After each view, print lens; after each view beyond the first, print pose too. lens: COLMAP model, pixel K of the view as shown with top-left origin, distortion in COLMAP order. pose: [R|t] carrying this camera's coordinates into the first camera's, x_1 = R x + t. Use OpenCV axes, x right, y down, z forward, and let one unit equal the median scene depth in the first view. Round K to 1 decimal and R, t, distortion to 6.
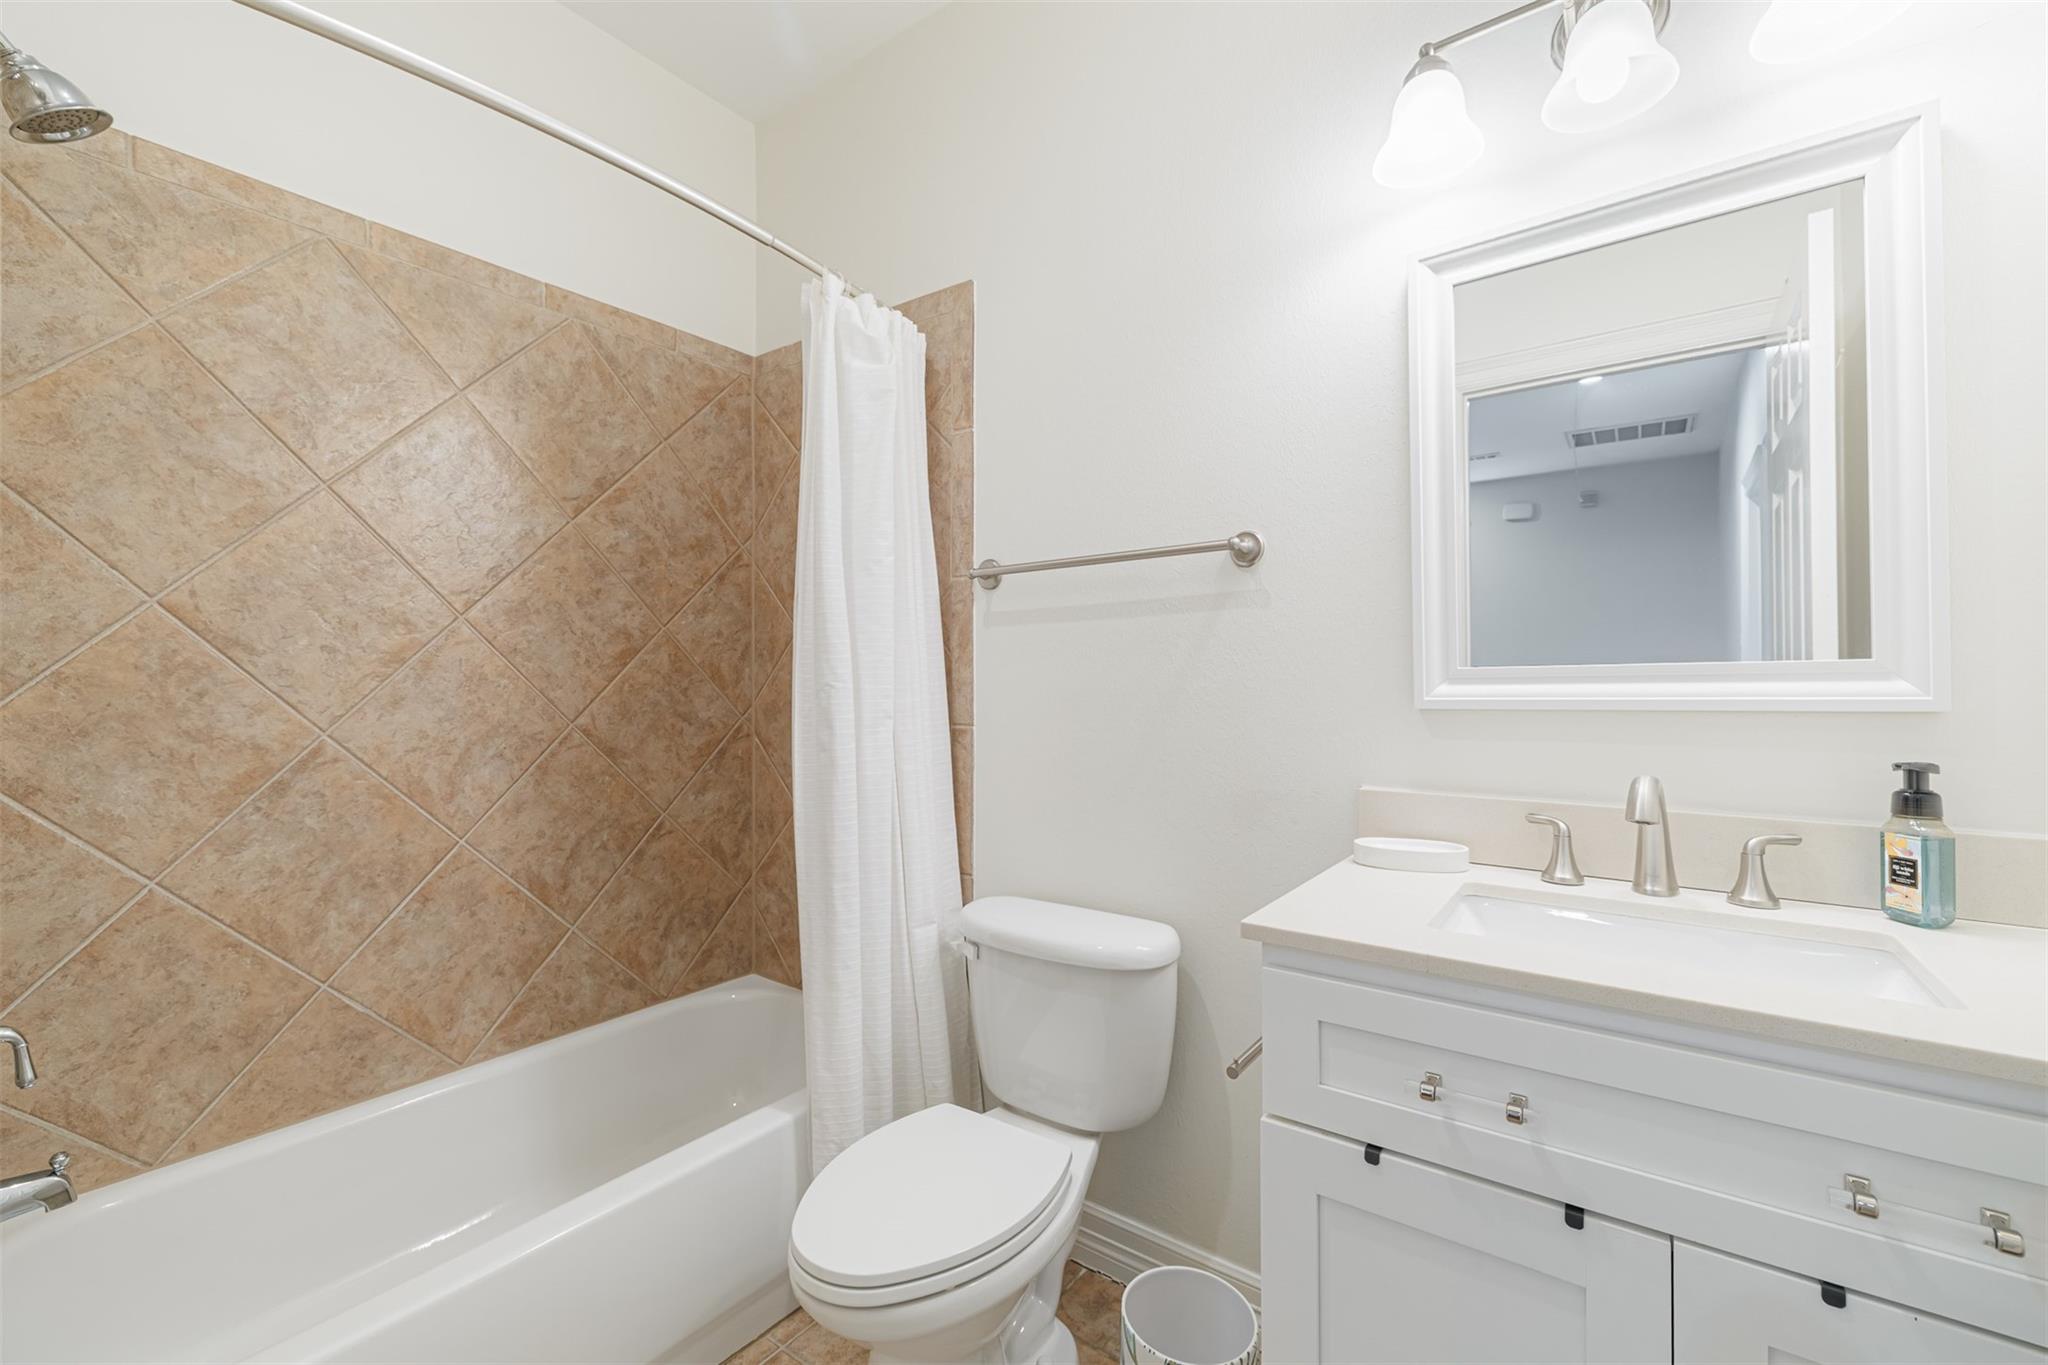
lens RADIAL K [[855.9, 0, 1021.4], [0, 855.9, 684.1], [0, 0, 1]] dist [0.008989, 0.000007]
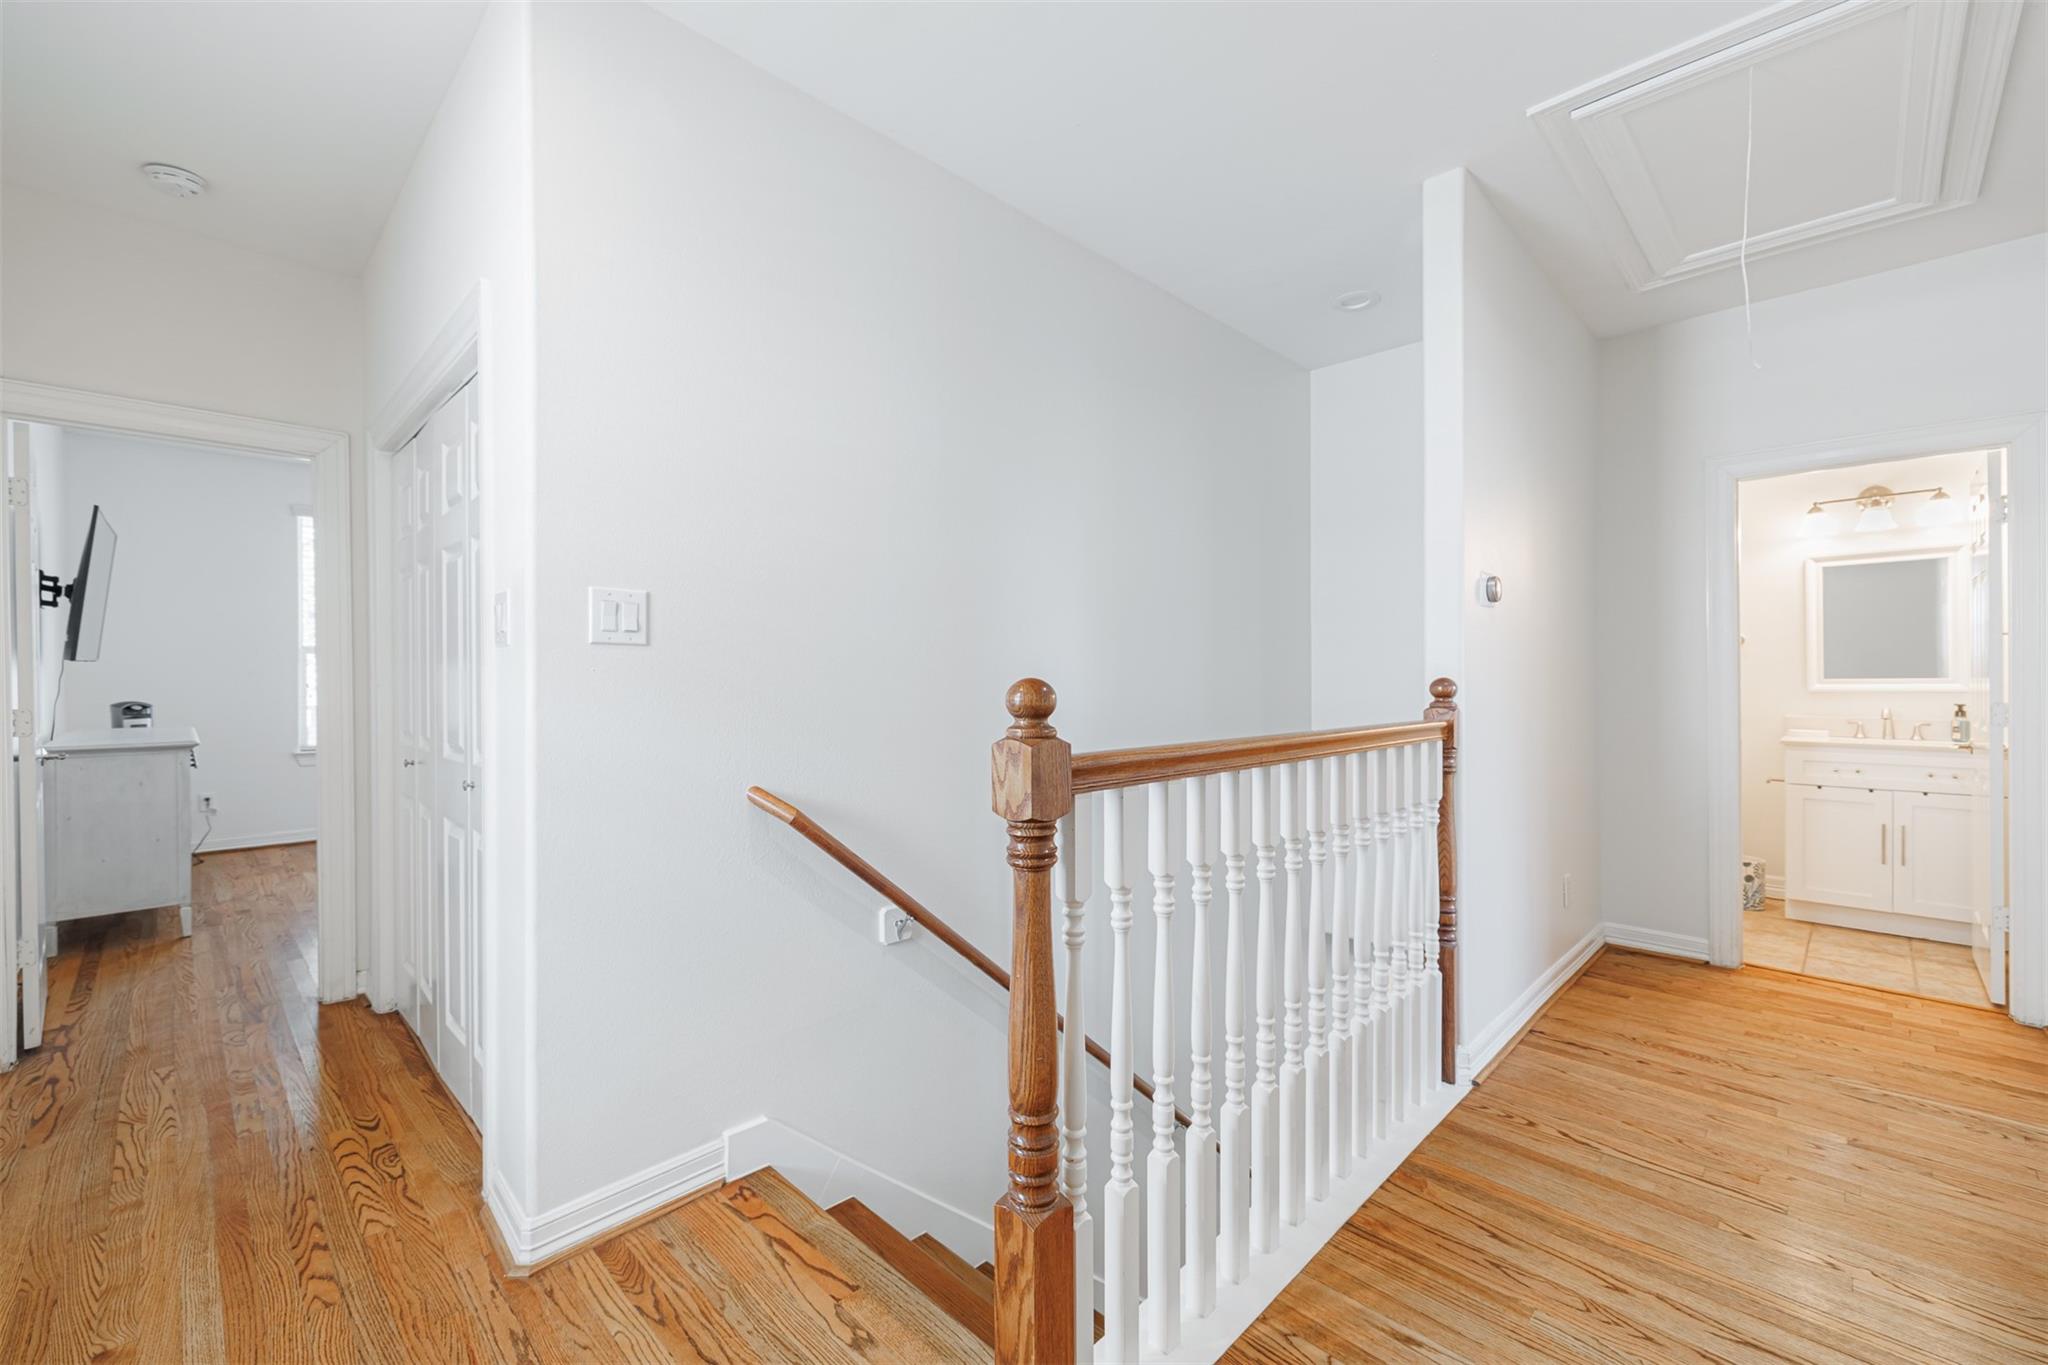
lens RADIAL K [[855.9, 0, 1034.3], [0, 855.9, 671.1], [0, 0, 1]] dist [0.008989, 0.000007]
pose [[0.989118, 0.005652, -0.147014, -2.827488], [-0.006760, 0.999952, -0.007033, -0.008853], [0.146968, 0.007951, 0.989109, -3.855183]]
